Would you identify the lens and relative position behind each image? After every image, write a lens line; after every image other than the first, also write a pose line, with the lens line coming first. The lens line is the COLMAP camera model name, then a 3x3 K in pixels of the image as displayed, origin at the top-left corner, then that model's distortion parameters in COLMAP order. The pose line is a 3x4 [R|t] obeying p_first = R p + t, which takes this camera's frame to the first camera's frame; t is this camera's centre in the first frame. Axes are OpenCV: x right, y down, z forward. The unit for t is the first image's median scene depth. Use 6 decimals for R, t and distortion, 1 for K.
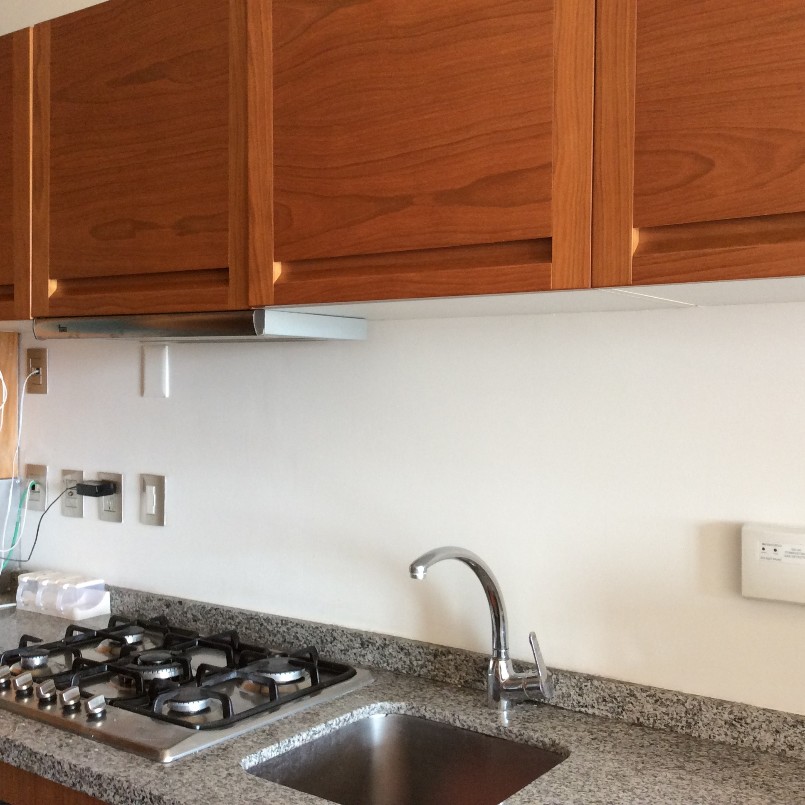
lens RADIAL K [[1002.2, 0, 401.6], [0, 1002.2, 400.3], [0, 0, 1]] dist [0.076354, 0.000000]
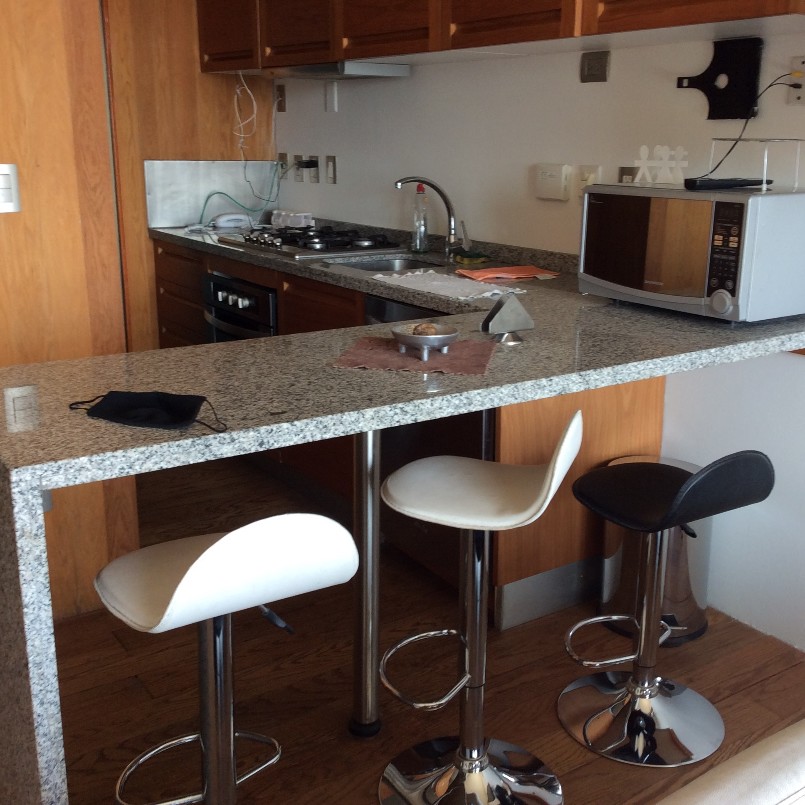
lens RADIAL K [[1002.2, 0, 404.6], [0, 1002.2, 402.2], [0, 0, 1]] dist [0.076354, 0.000000]
pose [[0.941384, 0.088688, -0.325471, 0.636738], [-0.007170, 0.969864, 0.243539, 0.073971], [0.337262, -0.226930, 0.913650, -0.920777]]
